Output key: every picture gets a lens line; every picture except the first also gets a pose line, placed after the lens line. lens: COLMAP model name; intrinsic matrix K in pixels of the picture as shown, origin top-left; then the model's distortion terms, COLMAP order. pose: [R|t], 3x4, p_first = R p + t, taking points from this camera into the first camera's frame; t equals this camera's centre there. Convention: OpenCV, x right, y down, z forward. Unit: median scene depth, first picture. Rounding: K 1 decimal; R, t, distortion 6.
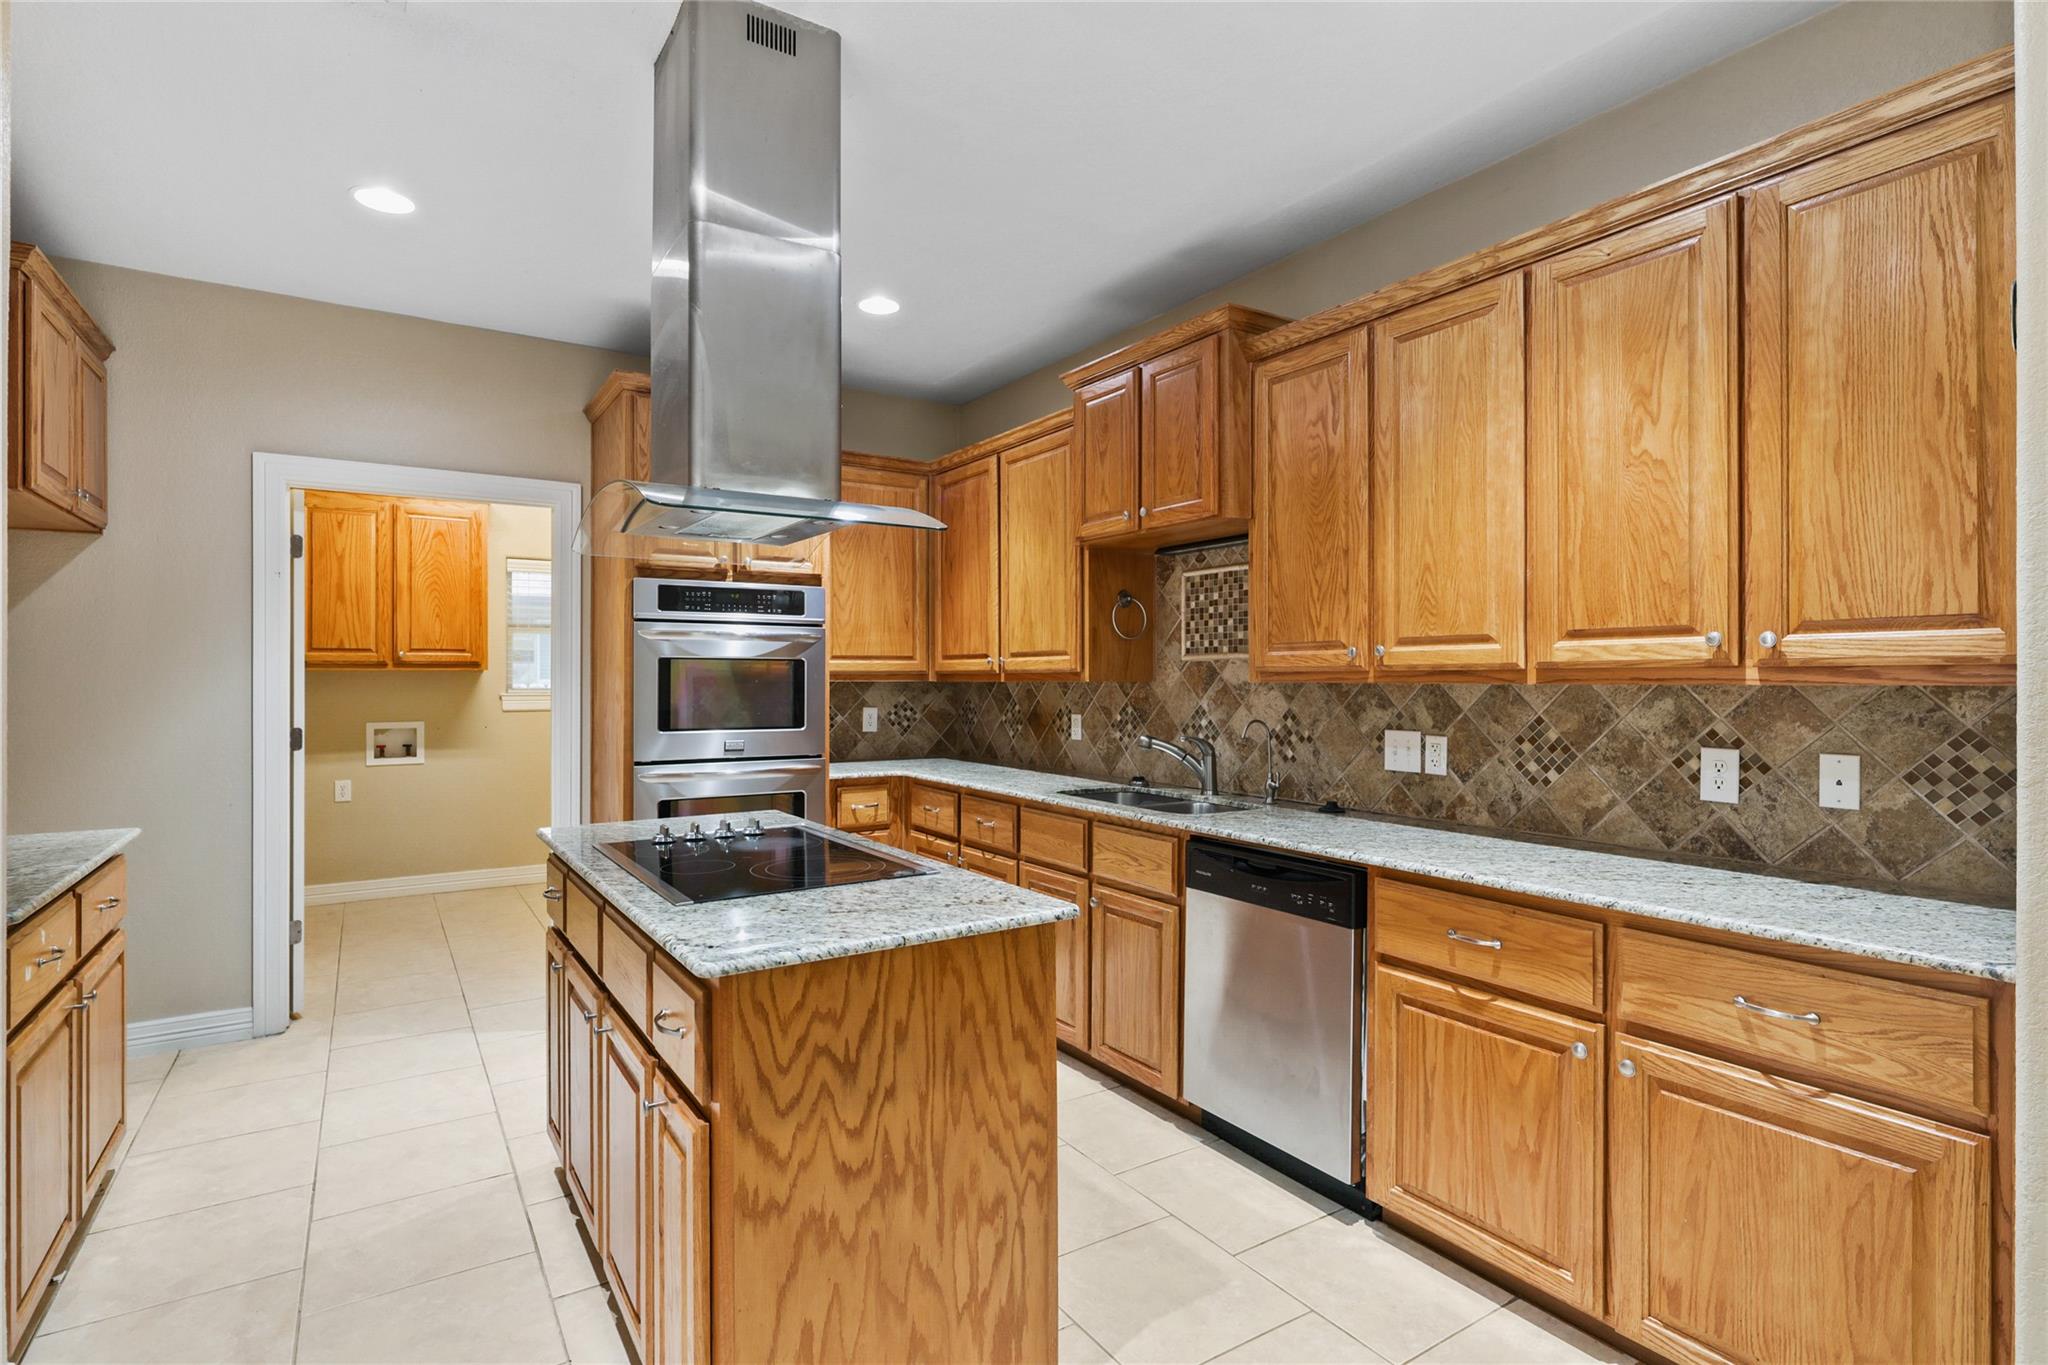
lens RADIAL K [[1006.7, 0, 1025.1], [0, 1006.7, 676.1], [0, 0, 1]] dist [0.000810, 0.000186]
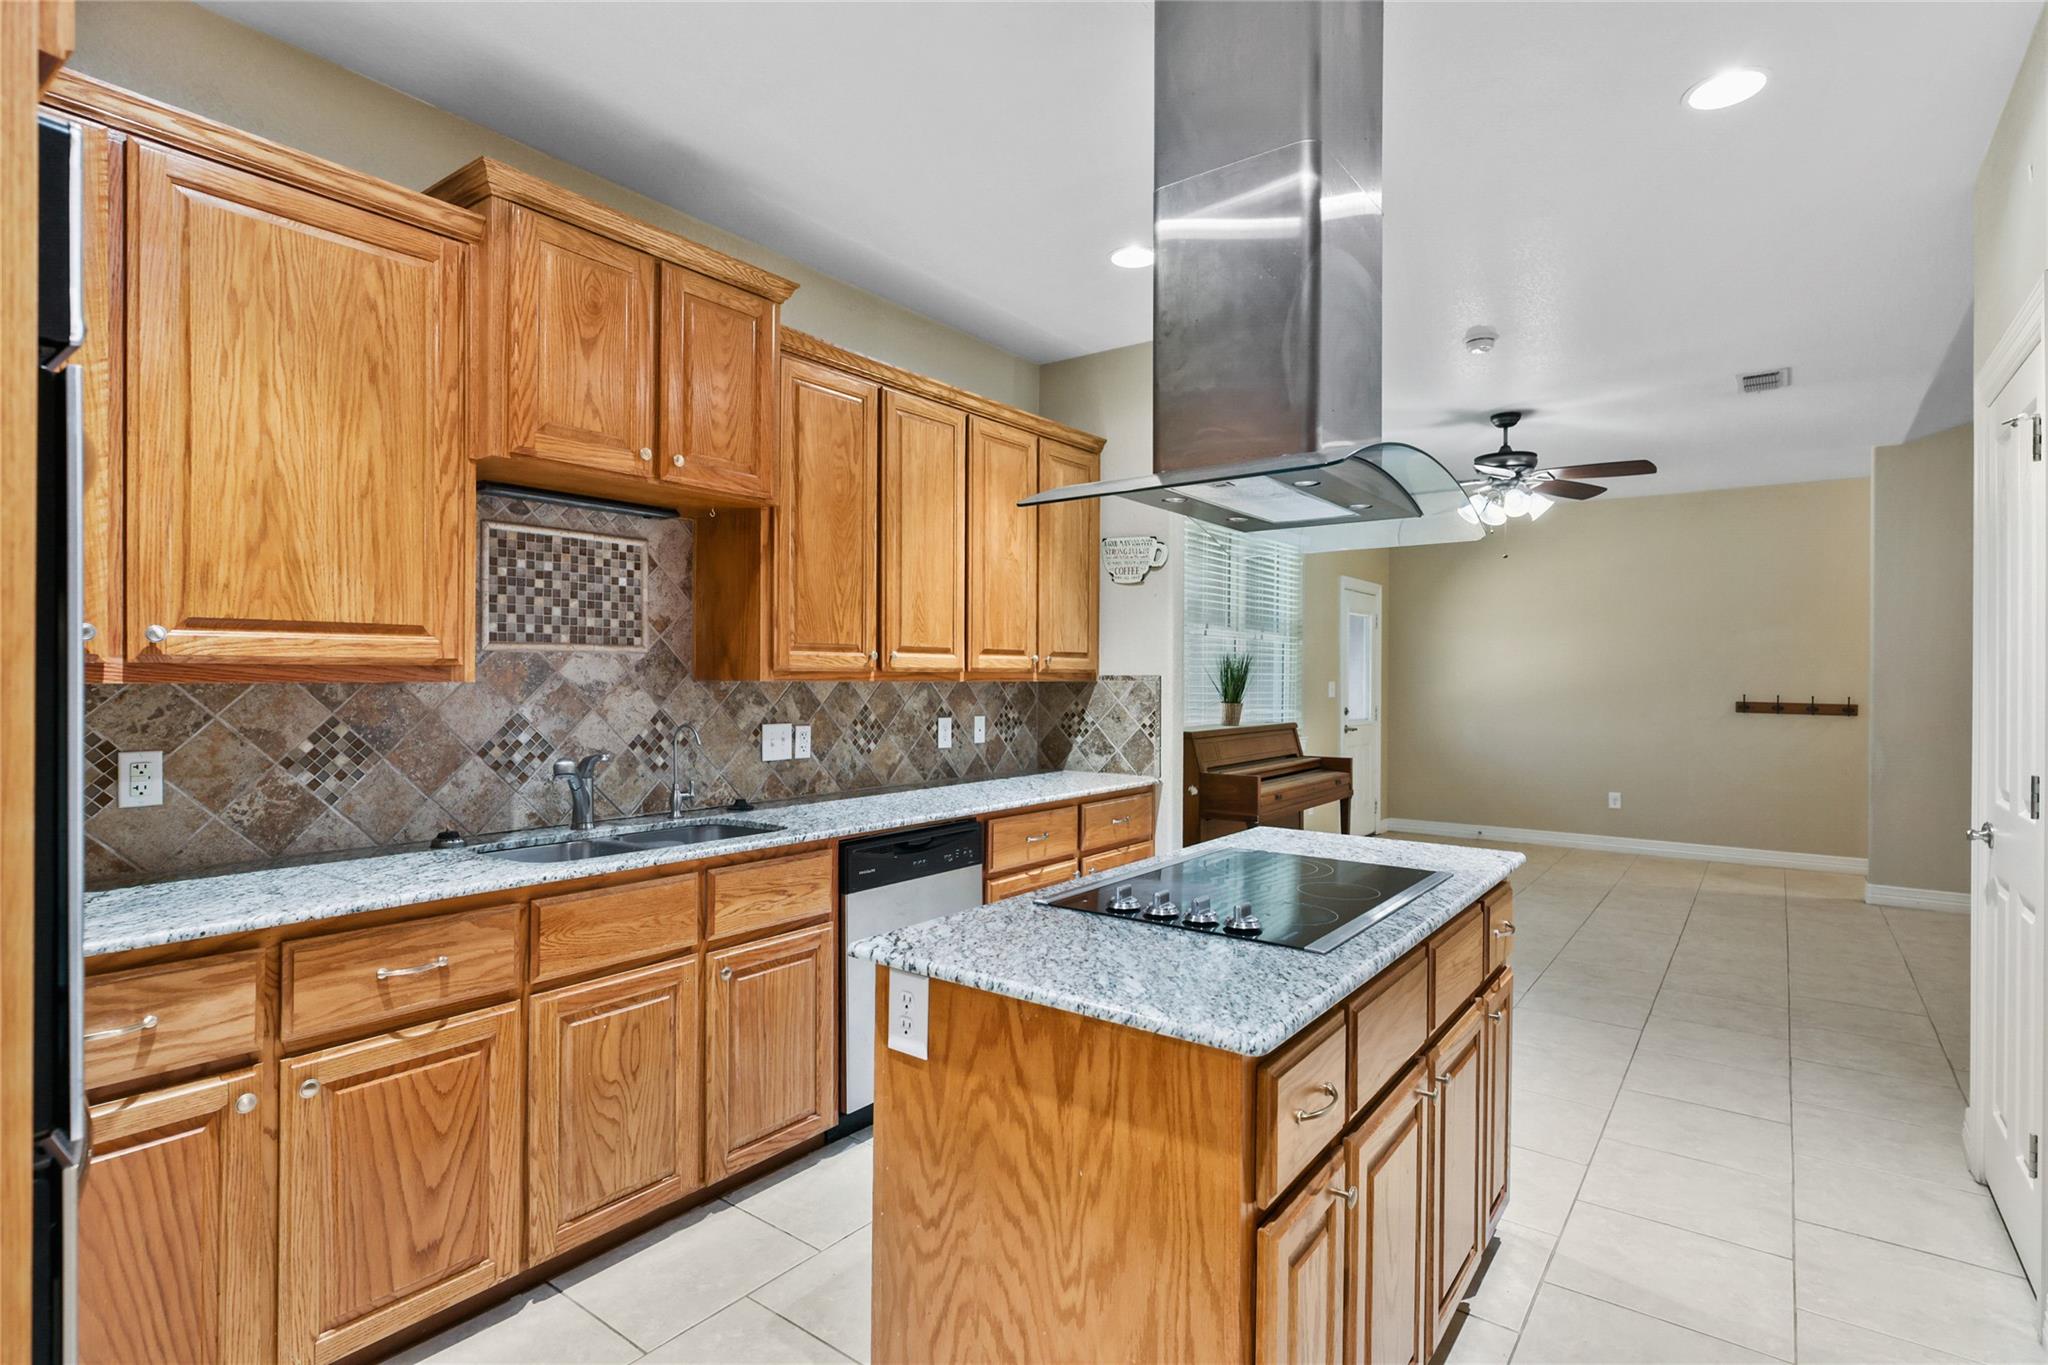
lens RADIAL K [[1006.7, 0, 1025.1], [0, 1006.7, 676.1], [0, 0, 1]] dist [0.000810, 0.000186]
pose [[-0.341623, -0.001499, 0.939836, -0.806963], [-0.007333, 0.999973, -0.001071, 0.000185], [-0.939808, -0.007257, -0.341625, 1.174237]]
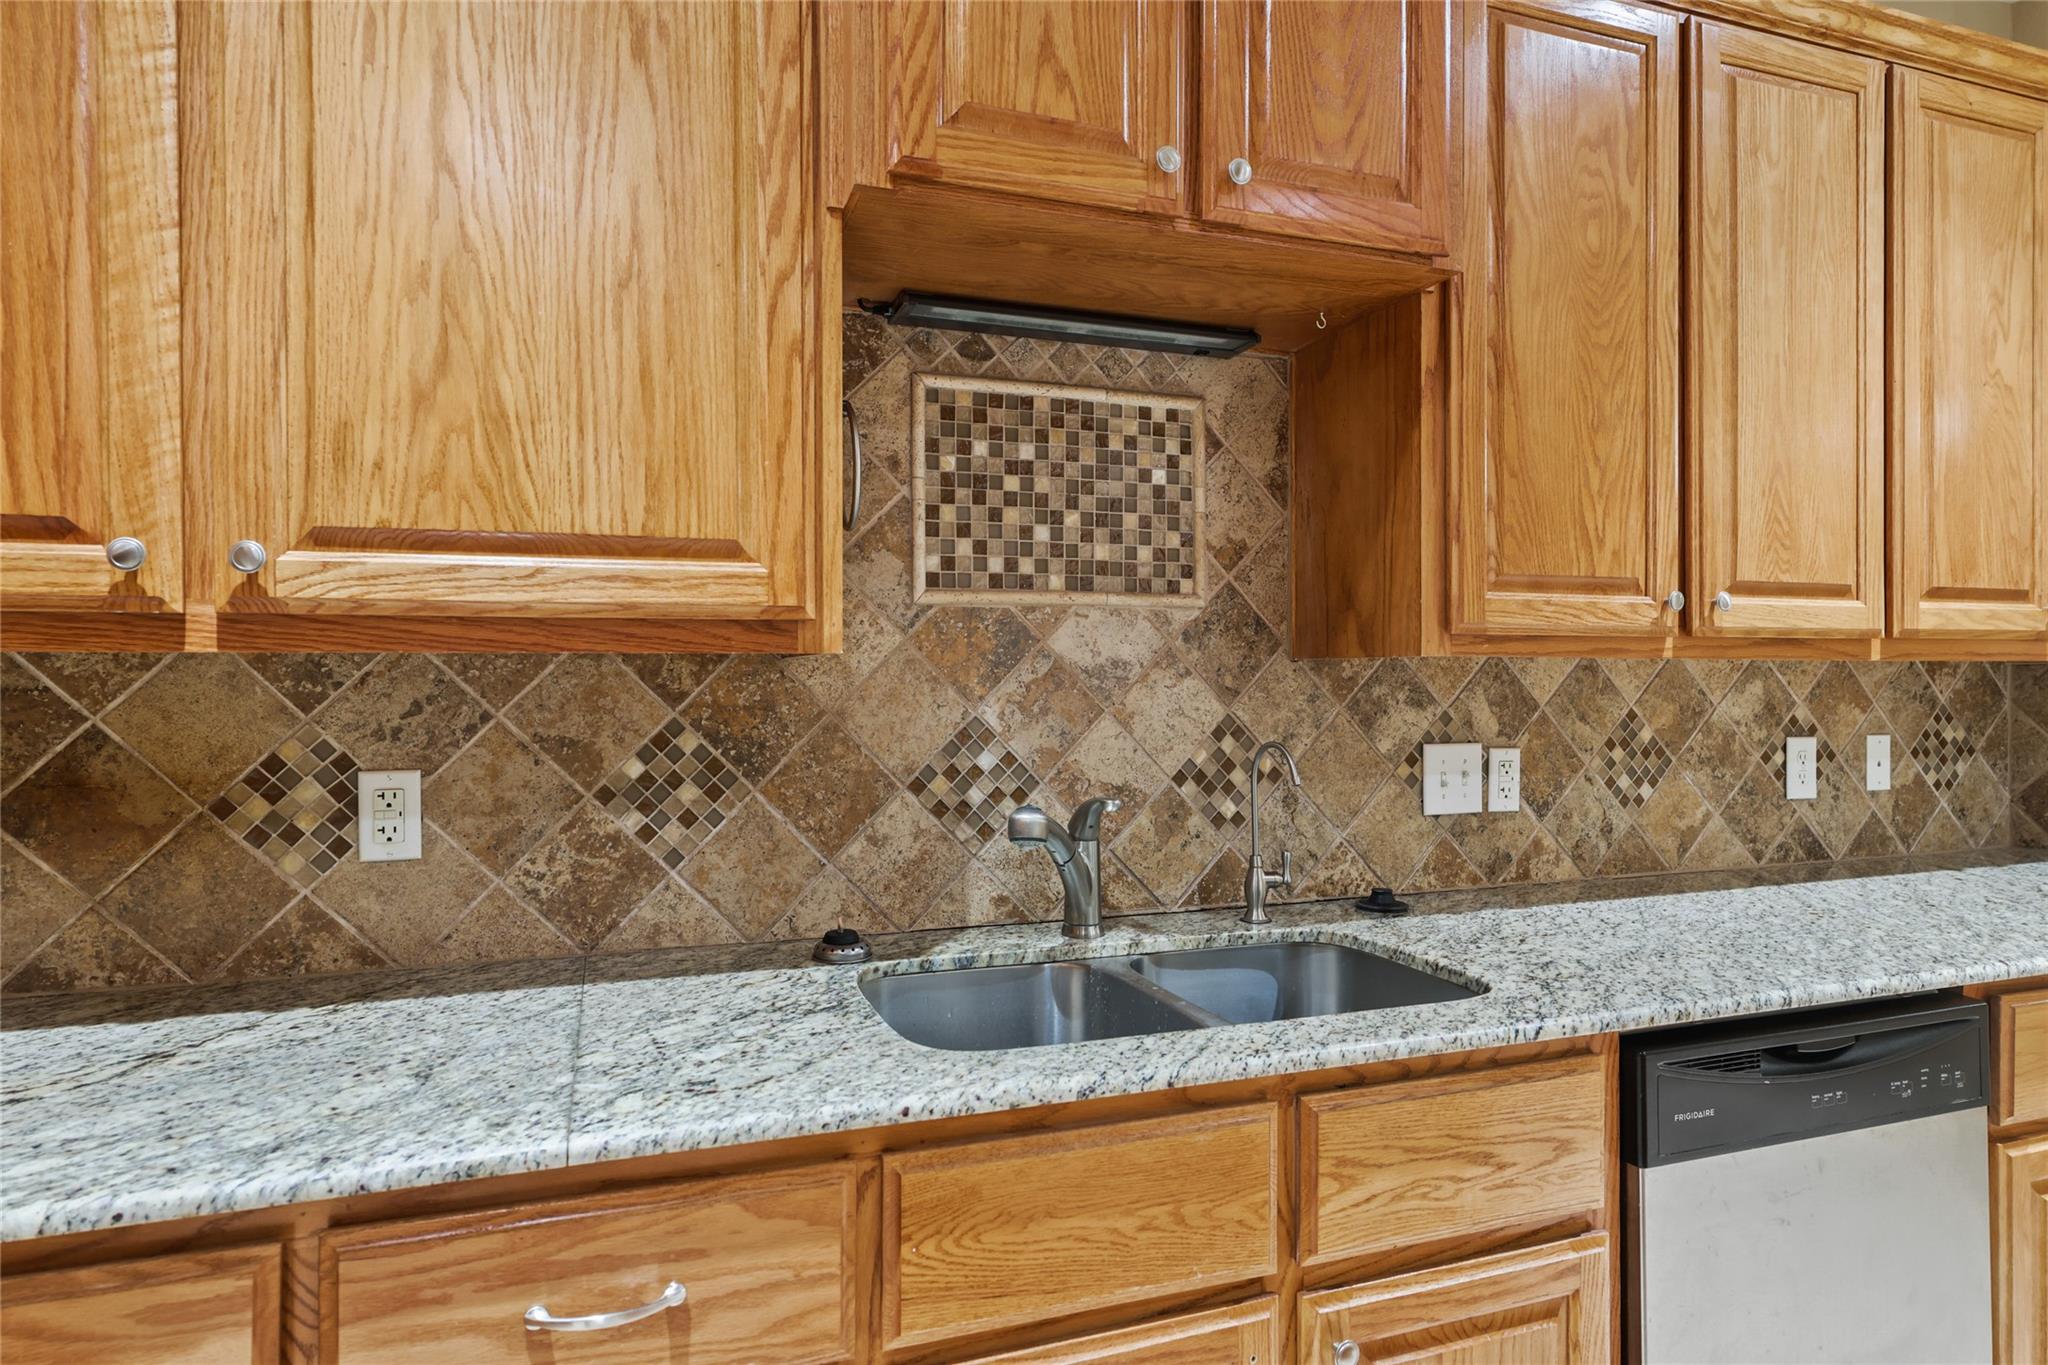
lens RADIAL K [[1119.5, 0, 1014.7], [0, 1119.5, 679.2], [0, 0, 1]] dist [0.000216, 0.000047]
pose [[0.244064, -0.002888, 0.969755, -0.328197], [-0.001217, 0.999994, 0.003284, 0.015665], [-0.969758, -0.001982, 0.244059, 1.136450]]
